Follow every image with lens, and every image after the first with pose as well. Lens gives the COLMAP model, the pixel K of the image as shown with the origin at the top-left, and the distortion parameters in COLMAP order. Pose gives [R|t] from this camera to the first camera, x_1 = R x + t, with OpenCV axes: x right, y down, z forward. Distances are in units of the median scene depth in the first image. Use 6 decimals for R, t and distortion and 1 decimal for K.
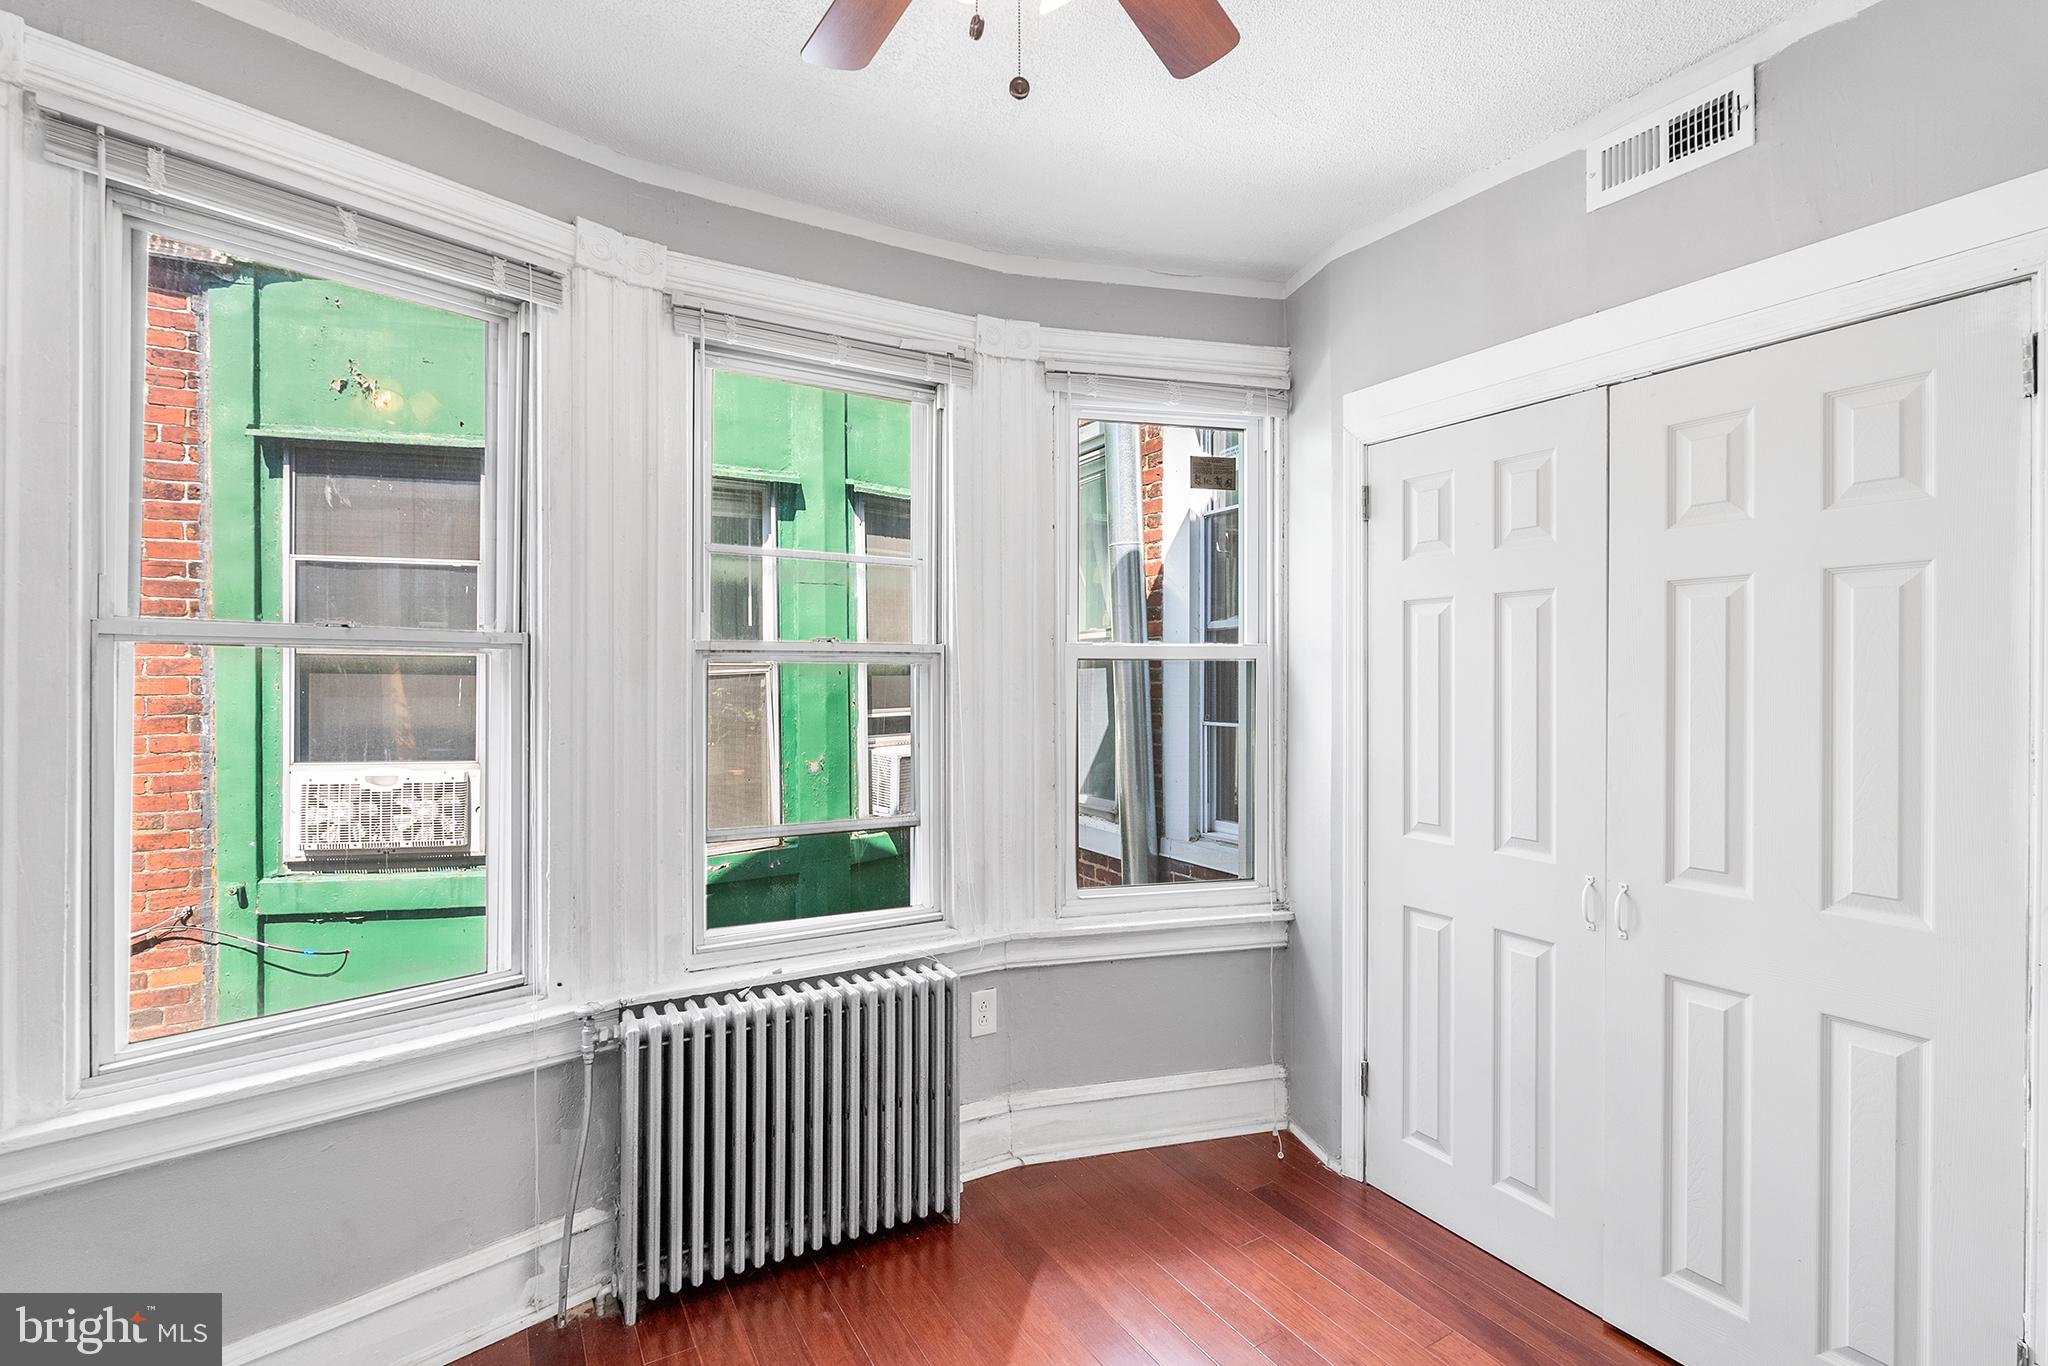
lens RADIAL K [[919.9, 0, 1021.5], [0, 919.9, 674.5], [0, 0, 1]] dist [-0.001358, 0.000062]
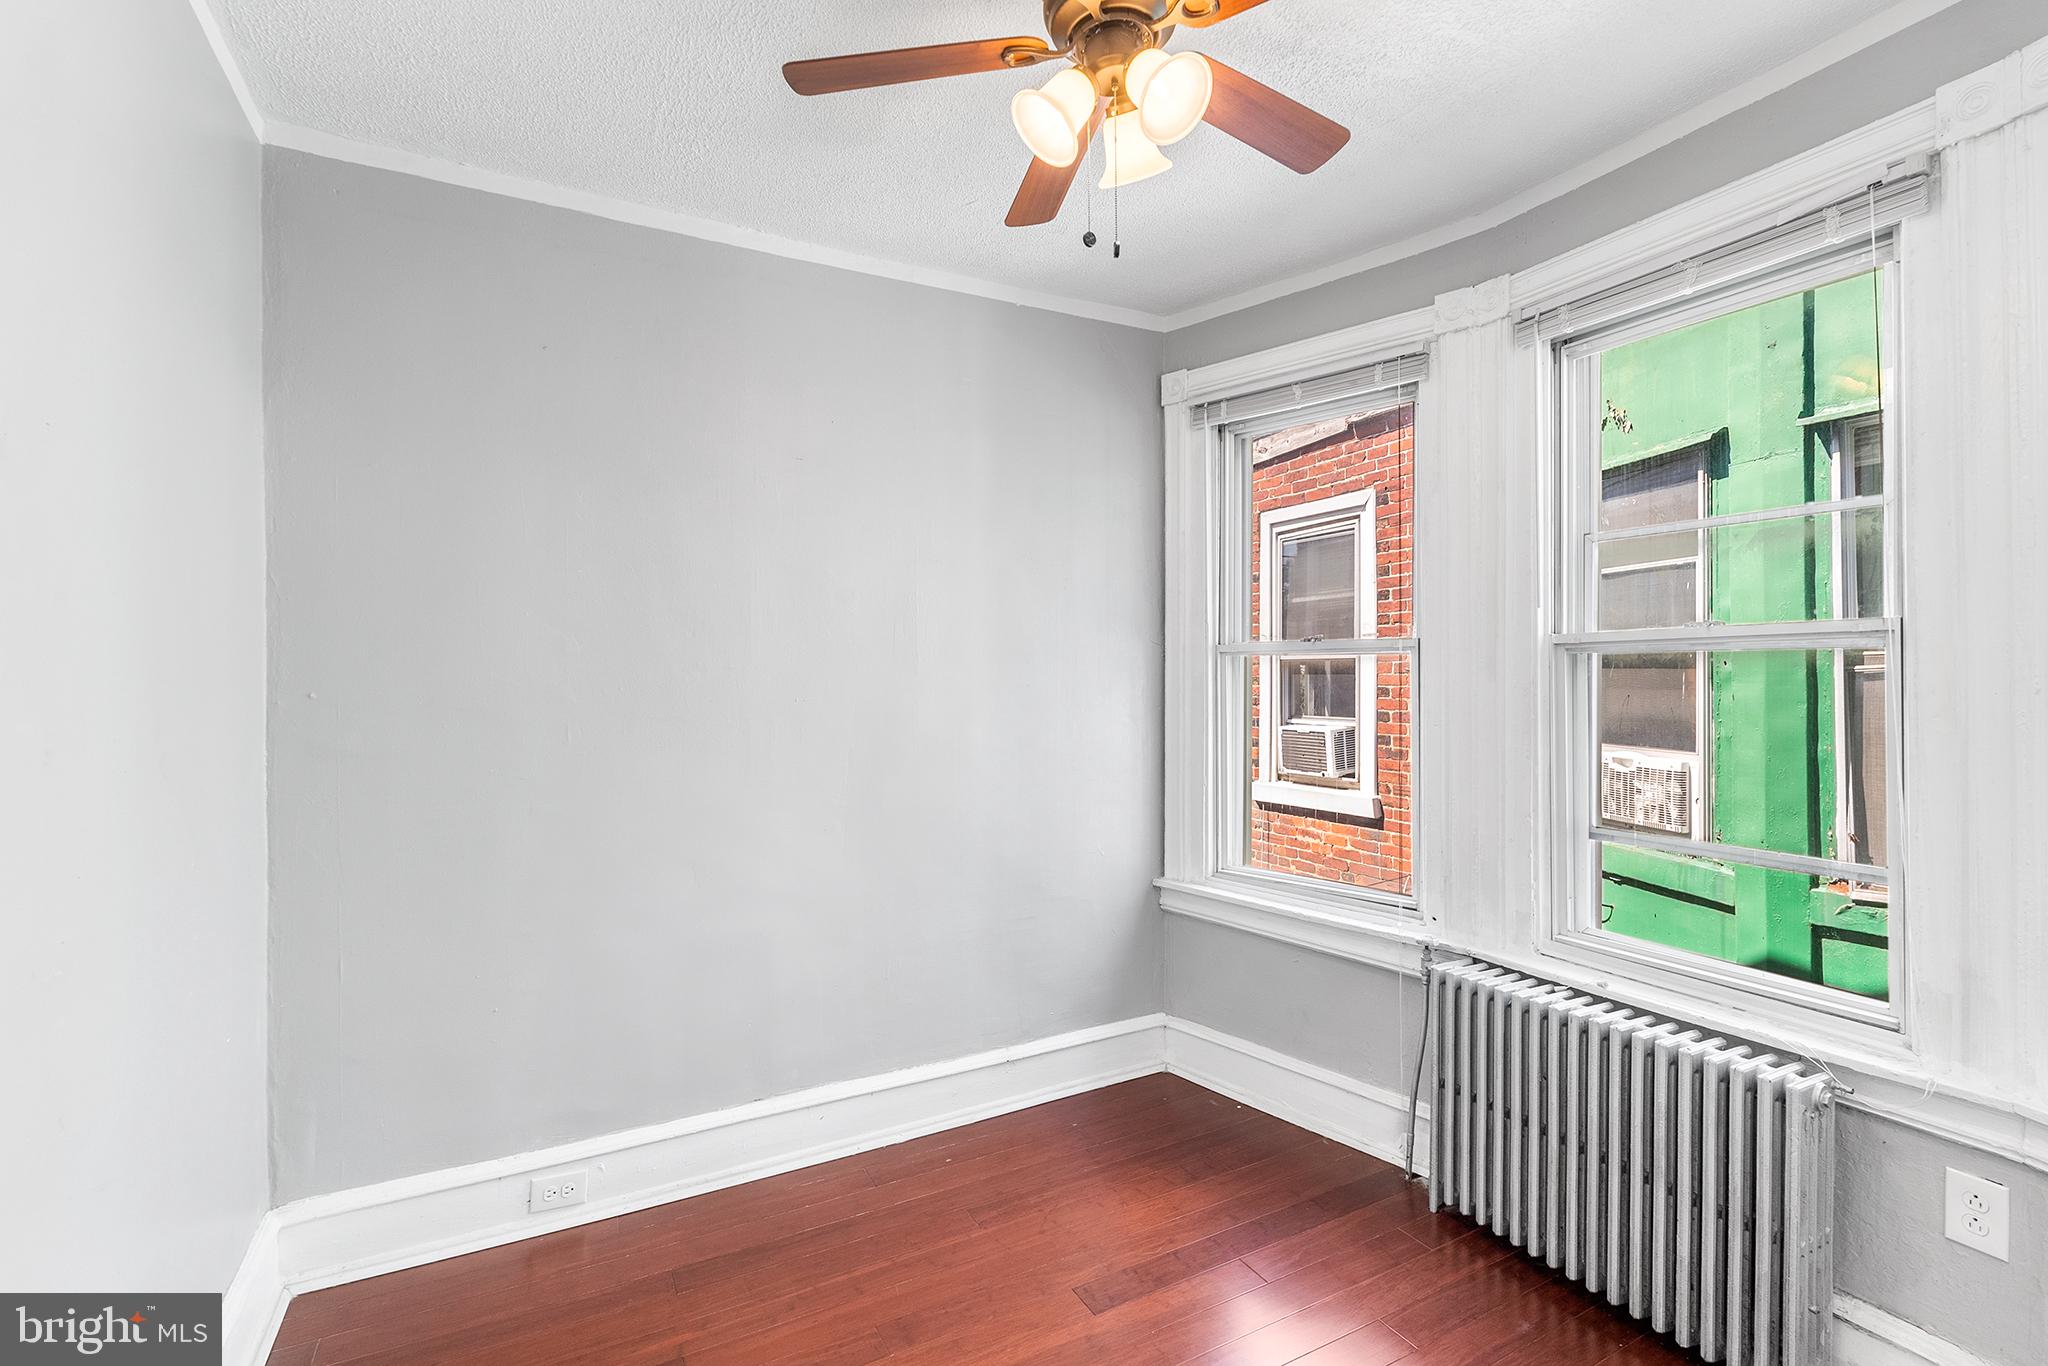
lens RADIAL K [[919.9, 0, 1021.5], [0, 919.9, 674.5], [0, 0, 1]] dist [-0.001358, 0.000062]
pose [[-0.049992, -0.003563, -0.998743, 0.578980], [0.010299, 0.999939, -0.004083, 0.004459], [0.998697, -0.010490, -0.049952, 0.382392]]
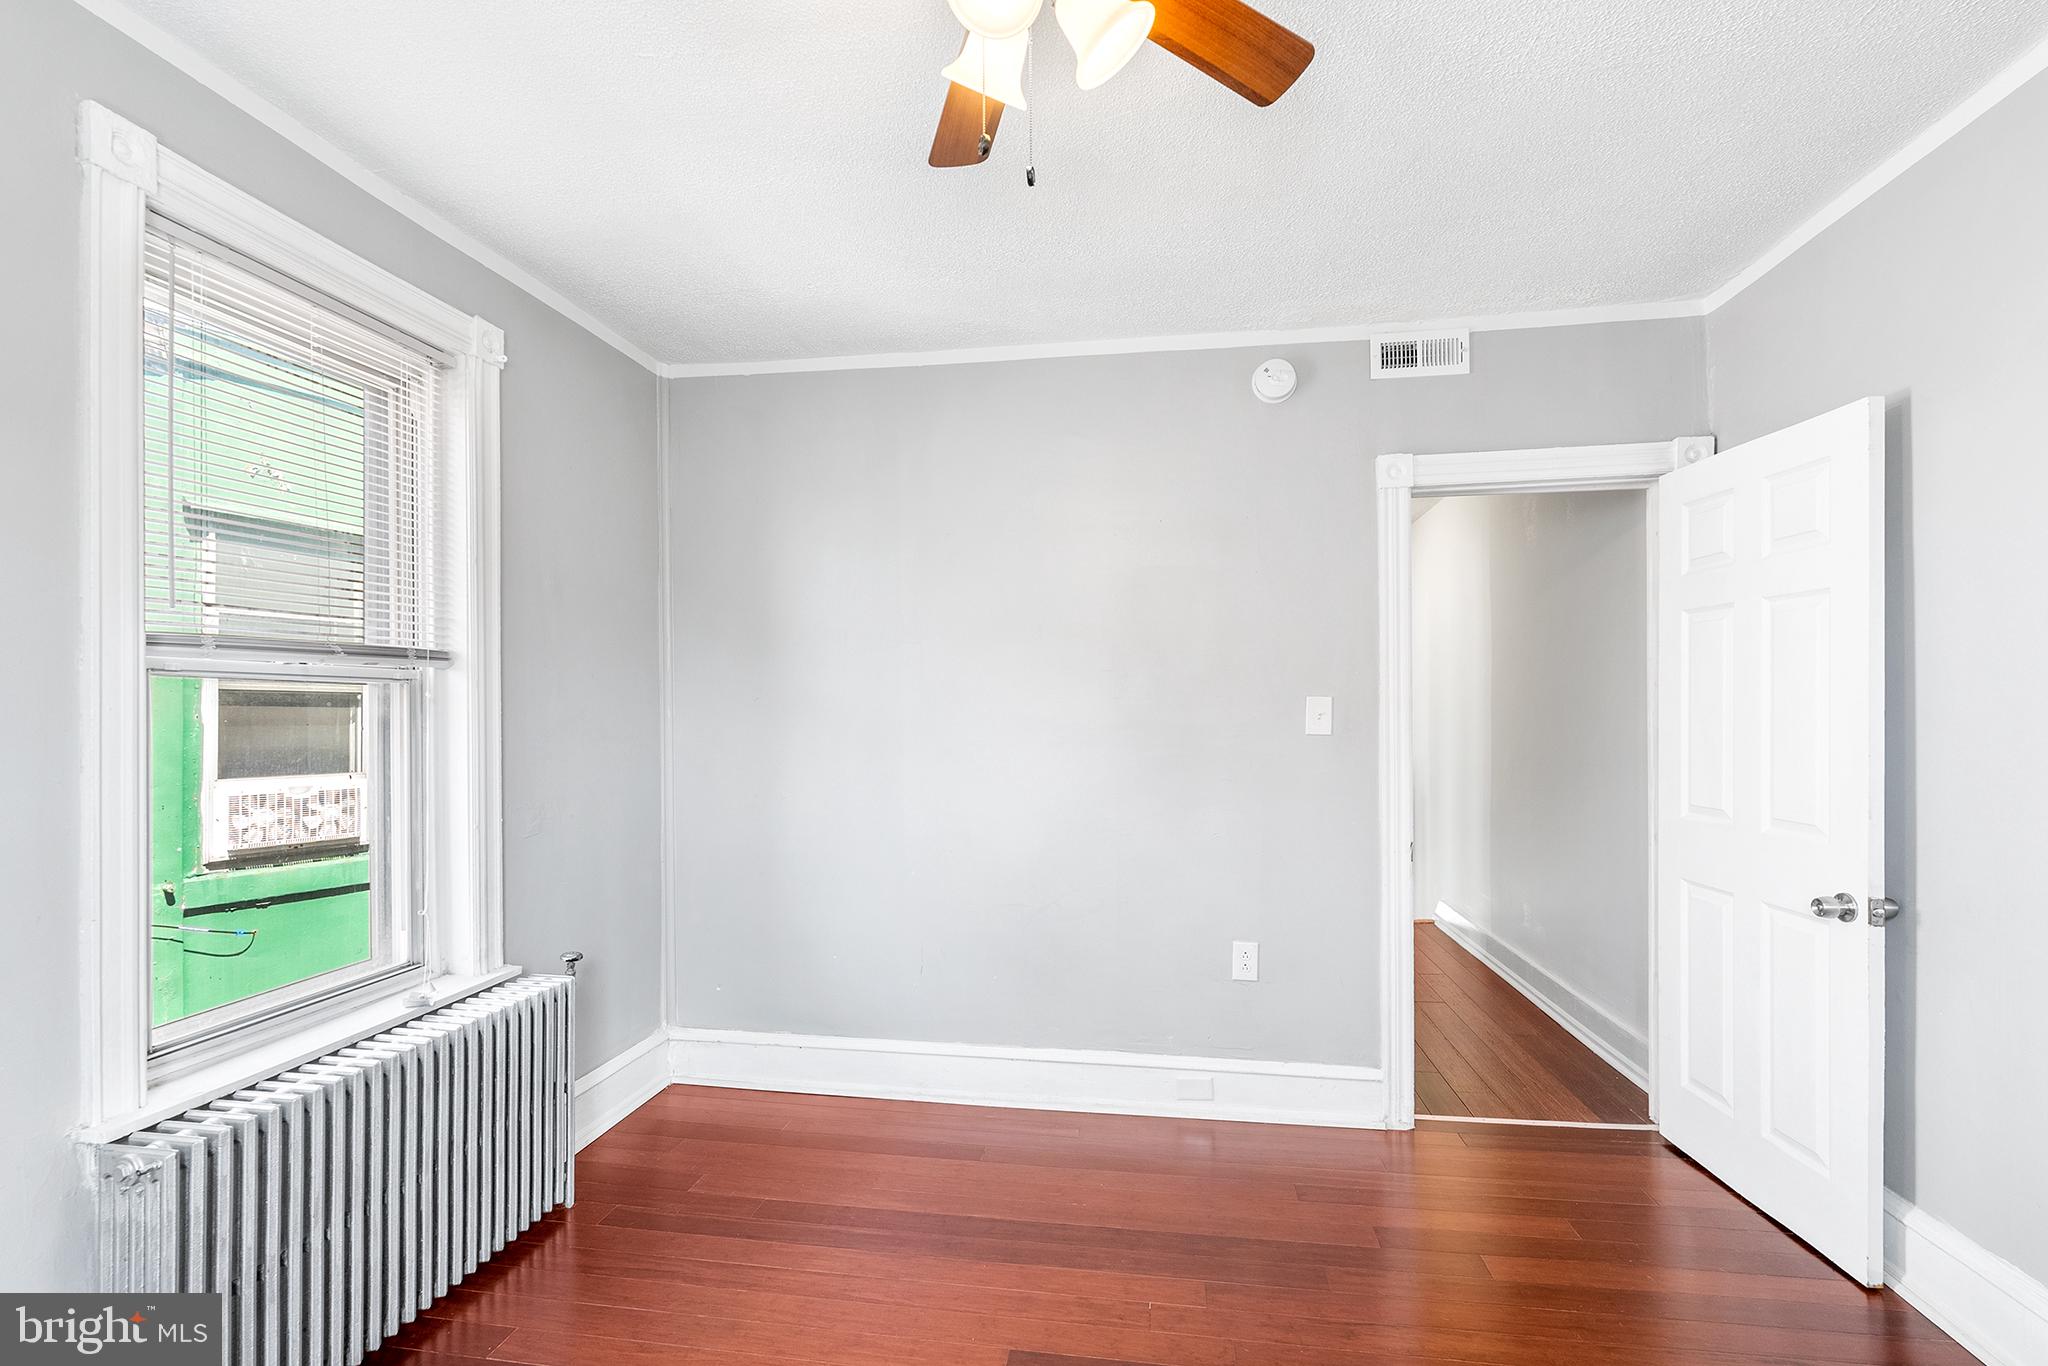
lens RADIAL K [[942.9, 0, 1014.1], [0, 942.9, 698.0], [0, 0, 1]] dist [-0.000472, 0.000193]
pose [[0.640125, 0.008952, 0.768219, -1.294949], [-0.007532, 0.999957, -0.005377, -0.015163], [-0.768234, -0.002344, 0.640165, -0.719330]]
